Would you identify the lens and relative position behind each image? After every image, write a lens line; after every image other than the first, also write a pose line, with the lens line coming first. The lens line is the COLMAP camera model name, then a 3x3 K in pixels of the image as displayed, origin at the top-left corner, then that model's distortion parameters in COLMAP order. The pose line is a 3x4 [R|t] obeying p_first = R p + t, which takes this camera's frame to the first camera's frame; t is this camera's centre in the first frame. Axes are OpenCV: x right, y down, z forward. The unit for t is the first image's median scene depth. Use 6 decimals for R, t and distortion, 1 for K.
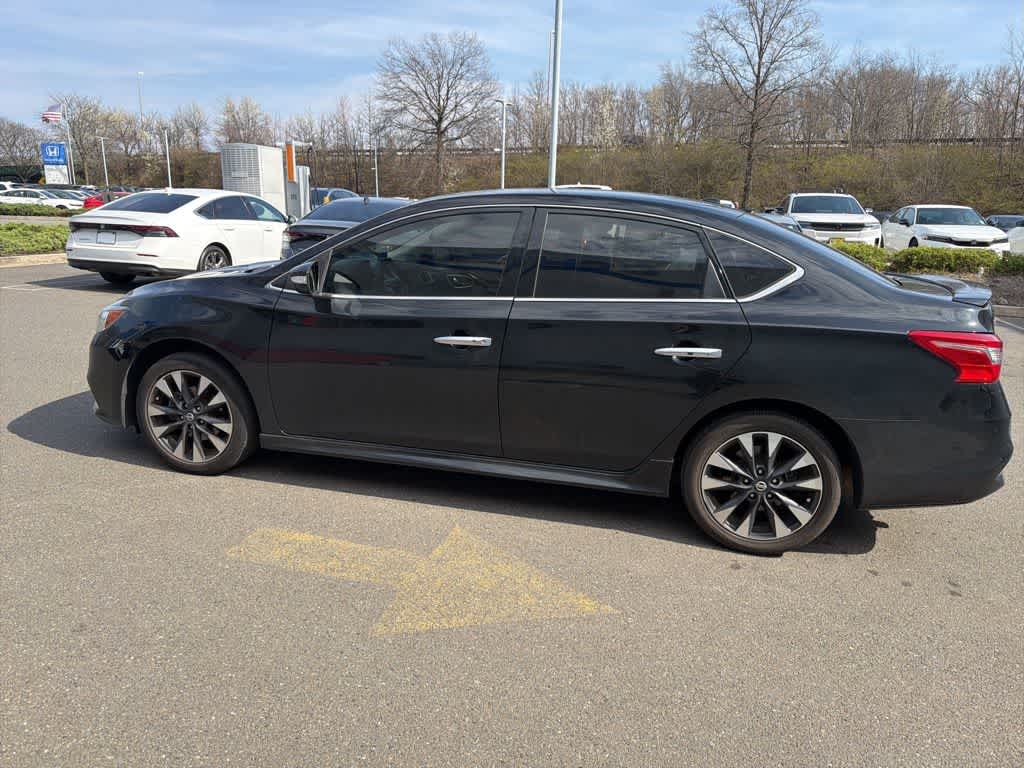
lens RADIAL K [[724.3, 0, 507.1], [0, 724.3, 395.8], [0, 0, 1]] dist [0.005259, -0.009208]
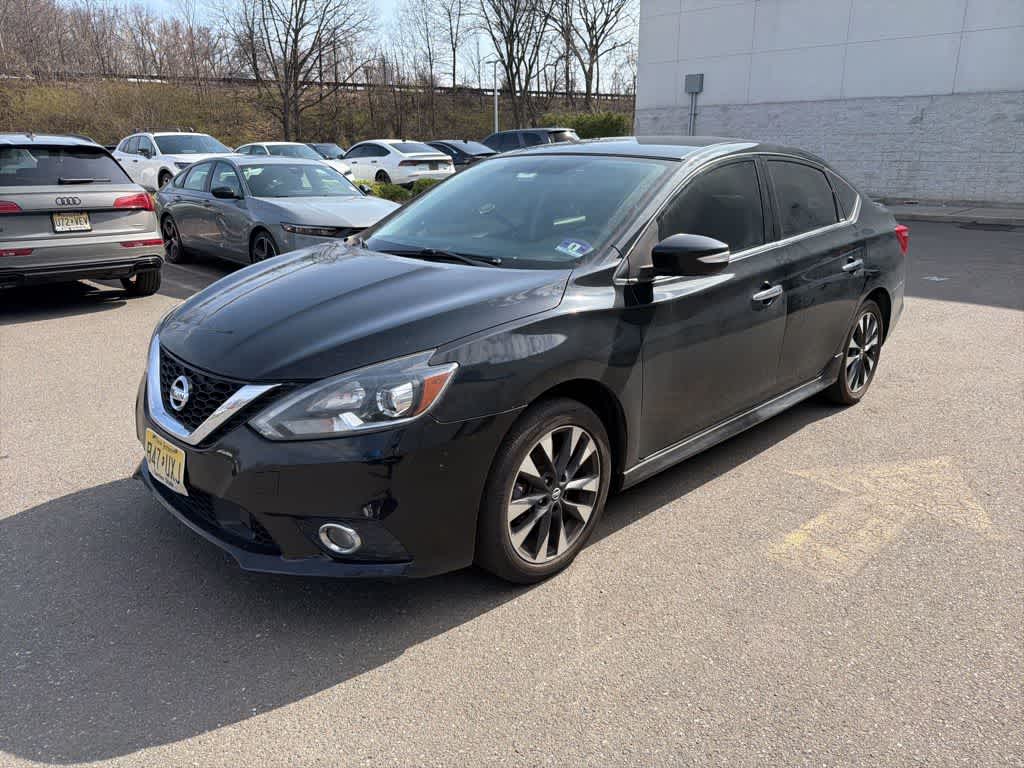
lens RADIAL K [[723.1, 0, 508.7], [0, 723.1, 376.6], [0, 0, 1]] dist [0.037593, -0.053301]
pose [[0.526426, -0.280339, 0.802674, -0.961844], [0.236005, 0.955158, 0.178814, -0.203196], [-0.816809, 0.095302, 0.568982, 0.641192]]
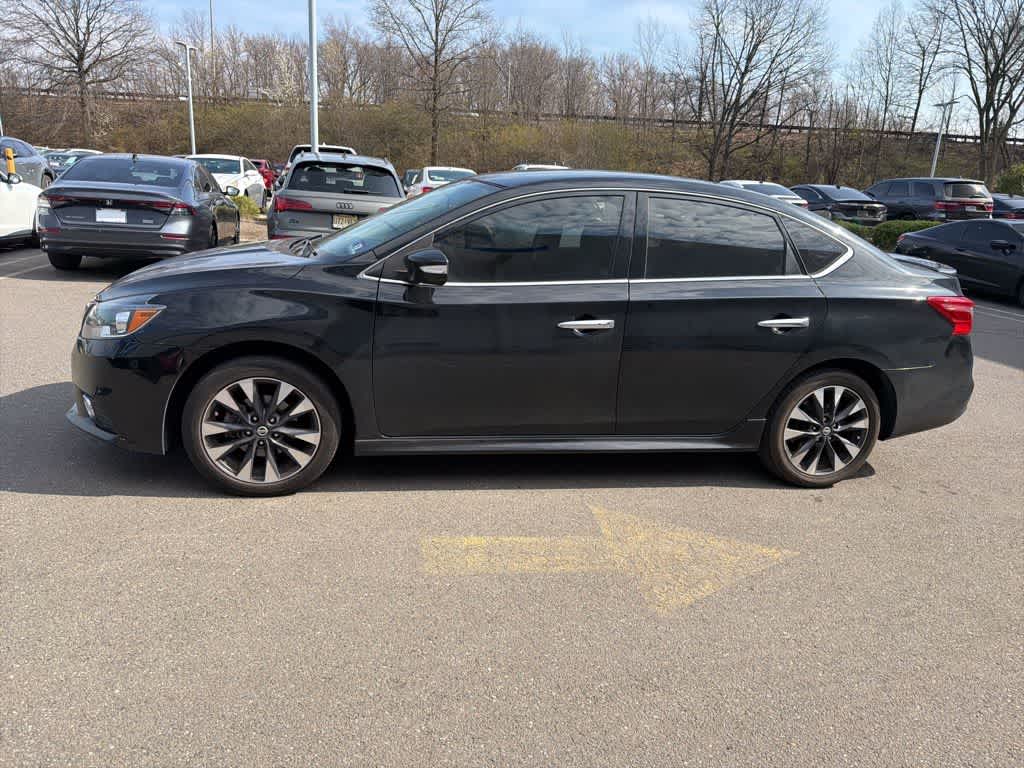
lens RADIAL K [[727.9, 0, 509.1], [0, 727.9, 390.8], [0, 0, 1]] dist [0.004761, -0.009422]
pose [[0.905689, -0.095175, 0.413122, -0.520888], [0.077561, 0.995226, 0.059243, -0.045918], [-0.416788, -0.021613, 0.908747, 0.102579]]
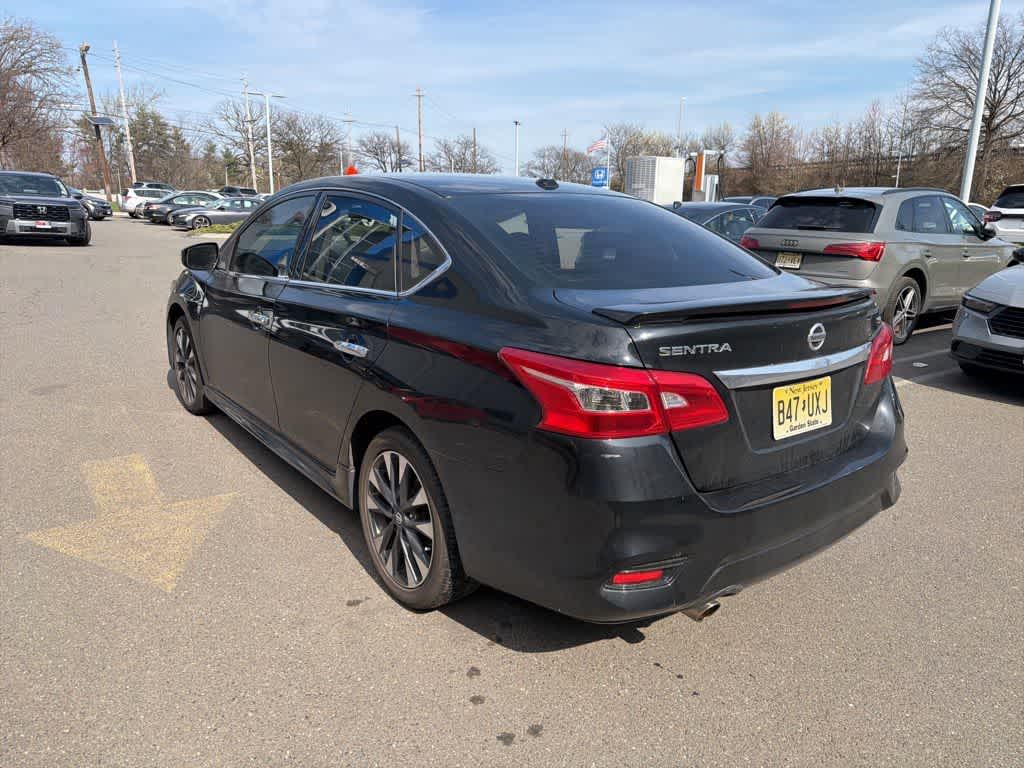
lens RADIAL K [[725.9, 0, 510.3], [0, 725.9, 382.0], [0, 0, 1]] dist [0.024493, -0.030334]
pose [[0.772392, 0.133558, -0.620946, 0.792047], [-0.156688, 0.987493, 0.017494, -0.053234], [0.615516, 0.083782, 0.783658, 0.348702]]
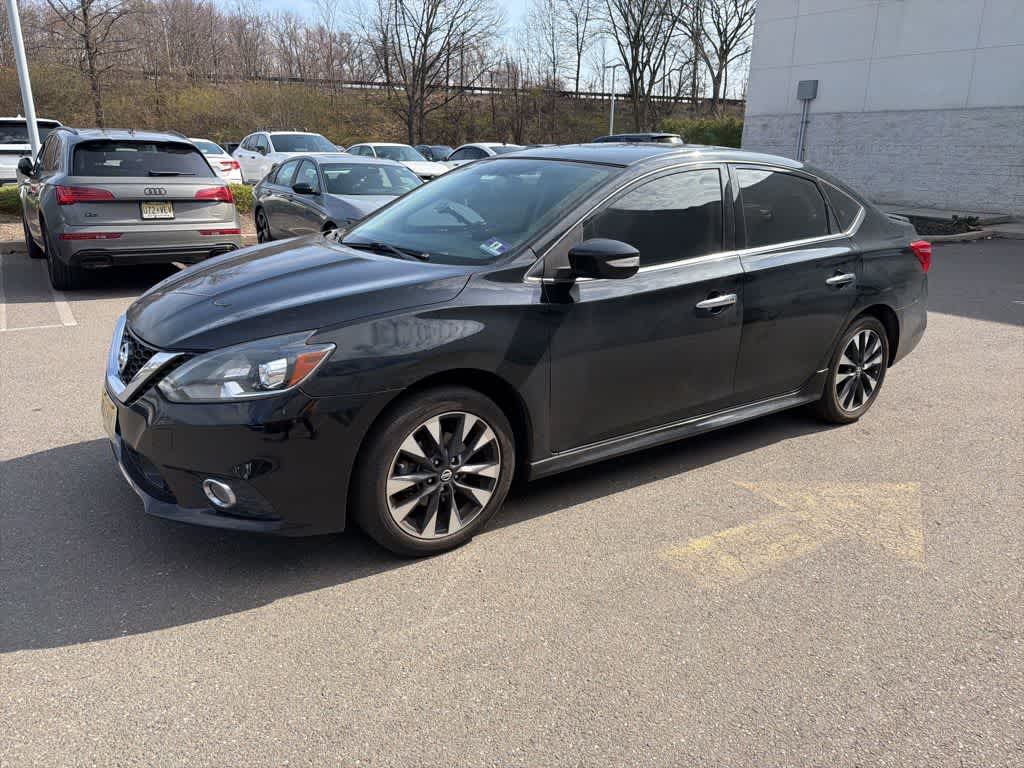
lens RADIAL K [[723.1, 0, 508.7], [0, 723.1, 376.6], [0, 0, 1]] dist [0.037593, -0.053301]
pose [[0.658641, -0.235996, 0.714491, -0.878029], [0.194368, 0.970678, 0.141440, -0.153152], [-0.726920, 0.045716, 0.685199, 0.460386]]
